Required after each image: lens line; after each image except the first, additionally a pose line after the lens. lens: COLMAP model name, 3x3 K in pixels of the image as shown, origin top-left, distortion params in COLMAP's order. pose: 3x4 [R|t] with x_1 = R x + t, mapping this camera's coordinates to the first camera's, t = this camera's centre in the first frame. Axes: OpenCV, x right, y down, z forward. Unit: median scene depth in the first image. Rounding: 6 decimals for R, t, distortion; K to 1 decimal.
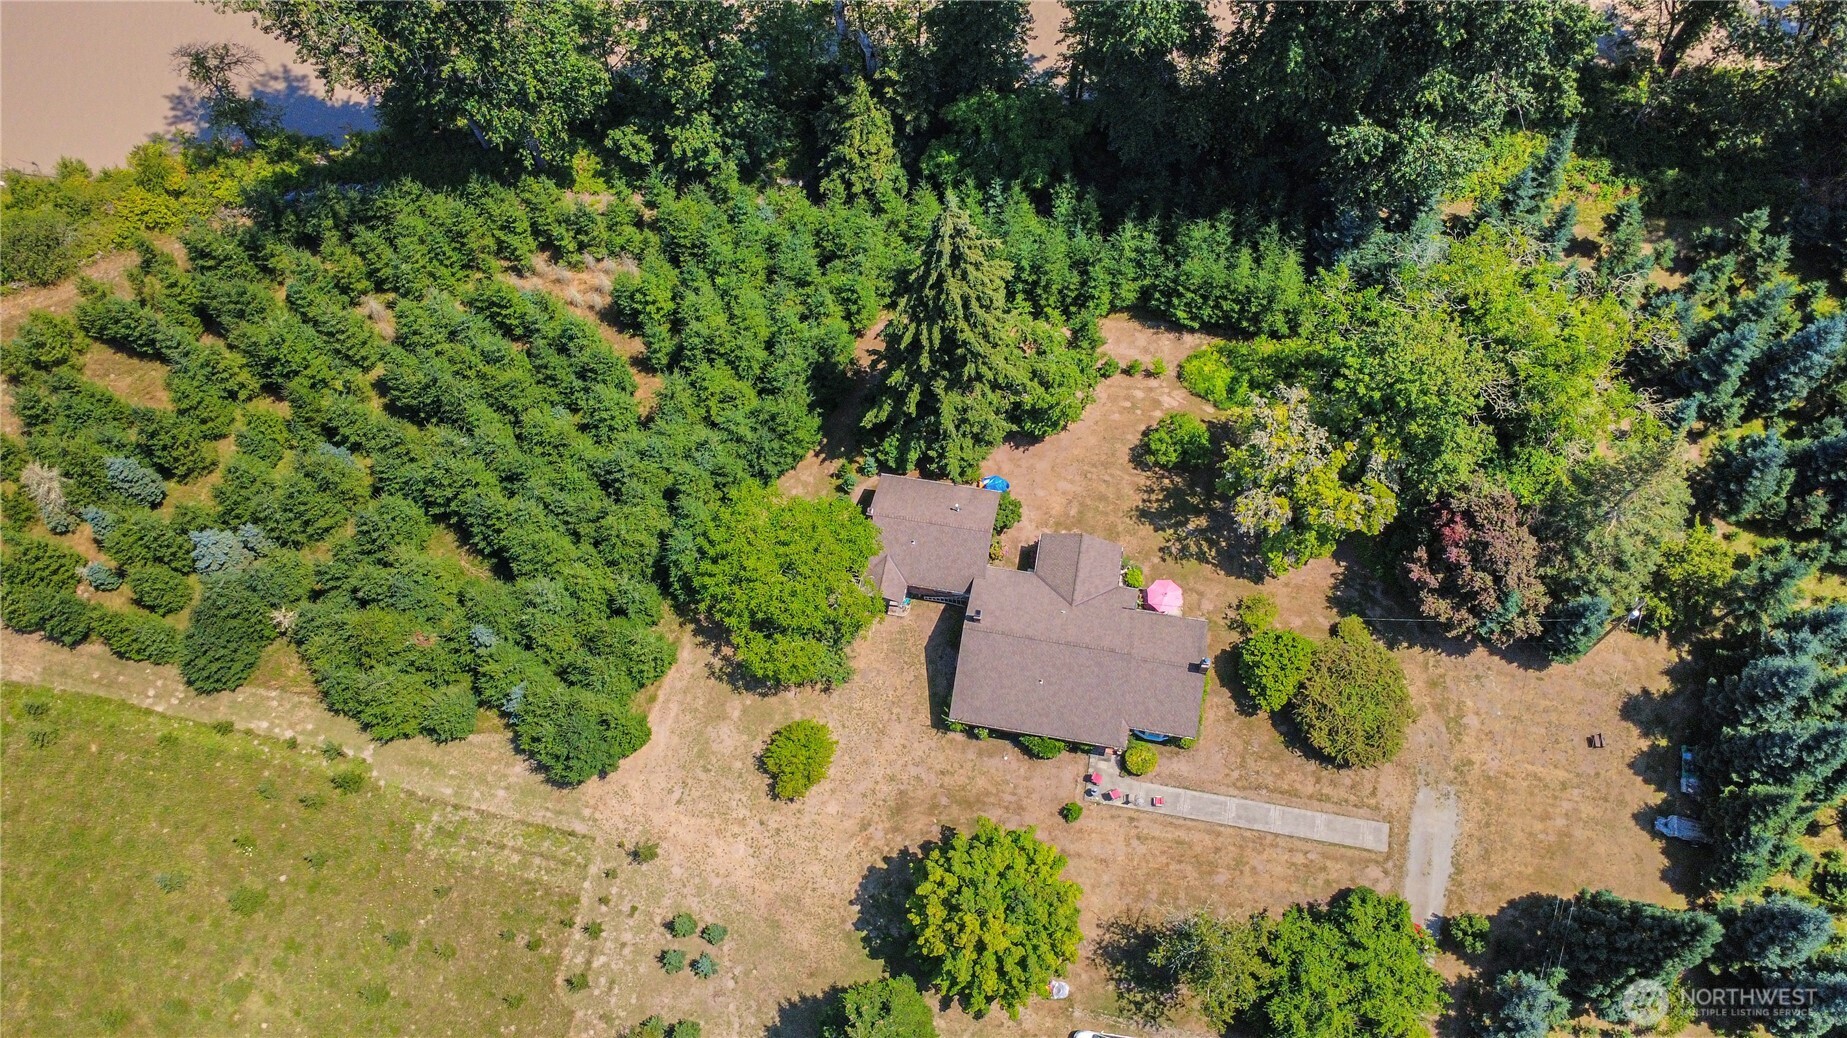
lens RADIAL K [[1341.0, 0, 923.5], [0, 1341.0, 519.0], [0, 0, 1]] dist [-0.000360, -0.000873]
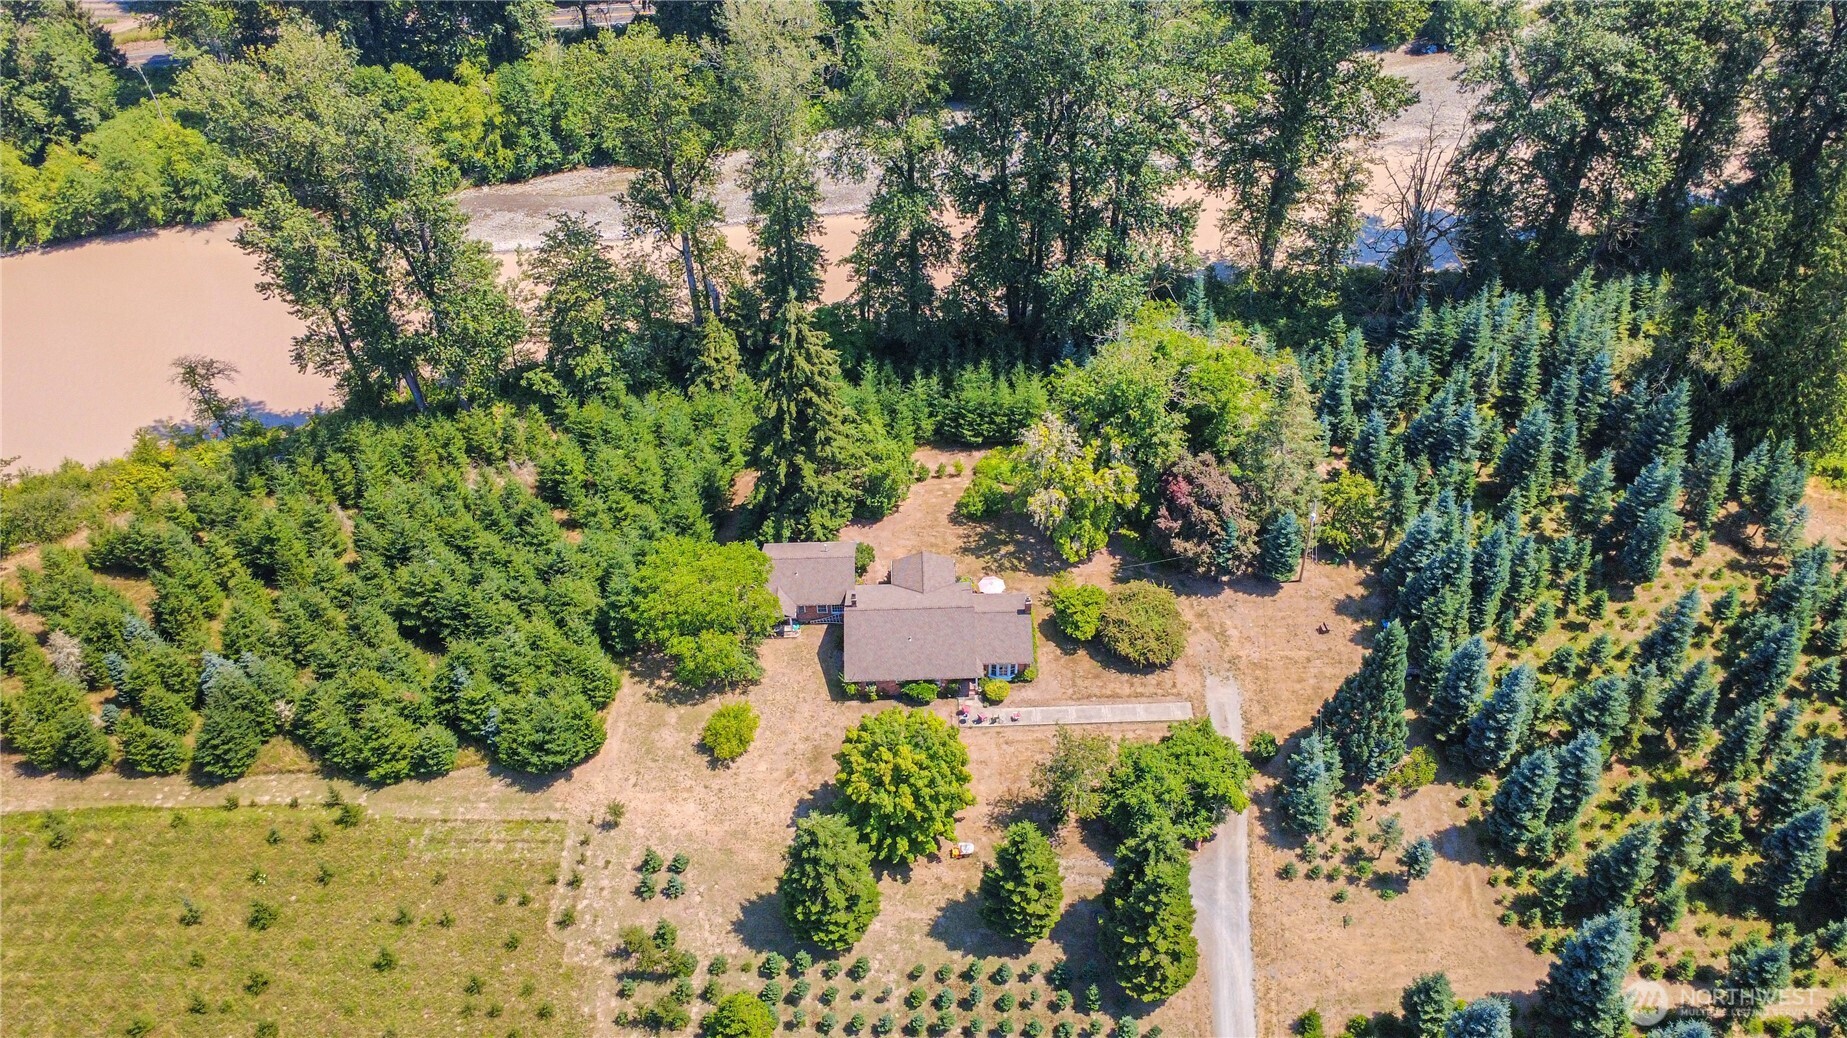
lens RADIAL K [[1341.0, 0, 923.5], [0, 1341.0, 519.0], [0, 0, 1]] dist [-0.000360, -0.000873]
pose [[0.979649, -0.123900, 0.157915, -0.086164], [0.176373, 0.906934, -0.382575, 0.490202], [-0.095817, 0.402641, 0.910329, -0.221719]]
